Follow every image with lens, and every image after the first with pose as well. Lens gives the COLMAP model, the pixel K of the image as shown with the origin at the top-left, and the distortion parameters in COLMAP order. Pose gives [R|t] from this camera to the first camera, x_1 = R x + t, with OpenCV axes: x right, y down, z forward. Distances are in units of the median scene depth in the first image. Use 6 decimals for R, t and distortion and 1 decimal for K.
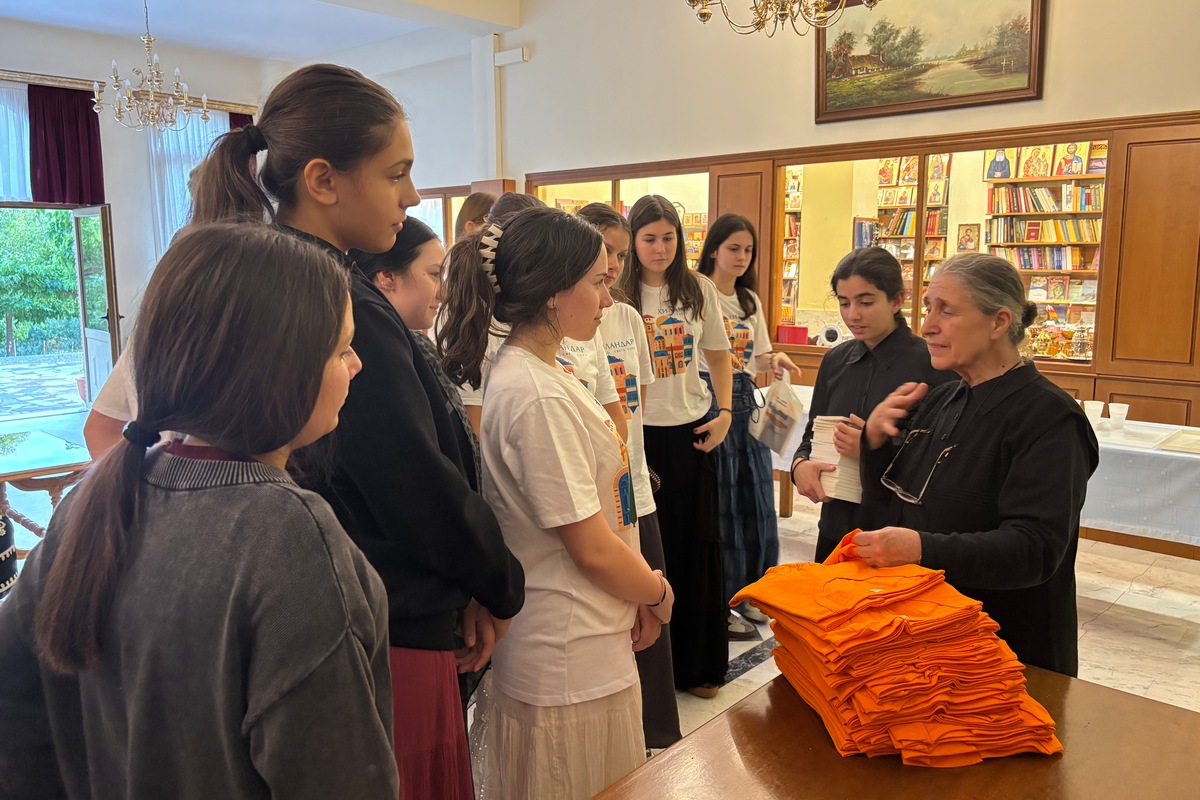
lens RADIAL K [[903.4, 0, 601.3], [0, 903.4, 394.7], [0, 0, 1]] dist [0.007227, 0.004237]
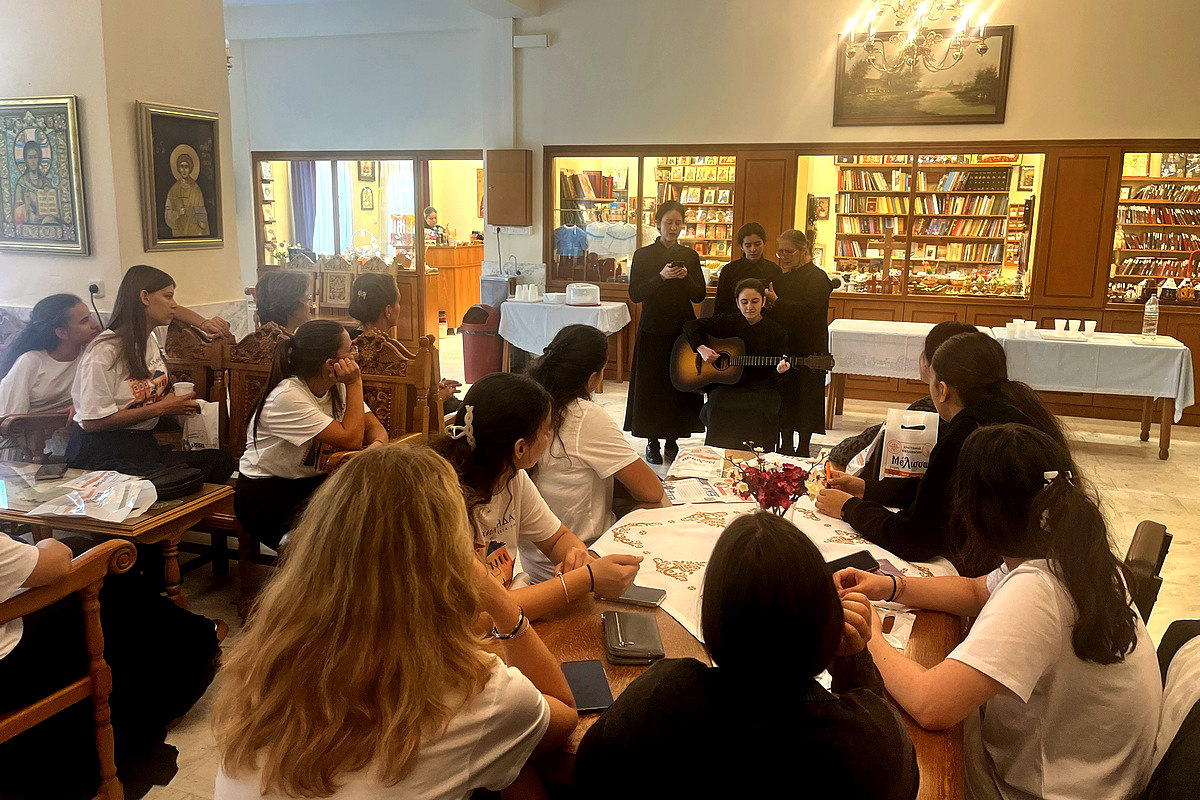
lens RADIAL K [[890.8, 0, 598.4], [0, 890.8, 400.1], [0, 0, 1]] dist [0.009890, 0.003305]
pose [[0.927733, -0.057075, 0.368855, -0.456698], [0.035937, 0.997307, 0.063933, 0.009440], [-0.371510, -0.046057, 0.927286, -0.096977]]
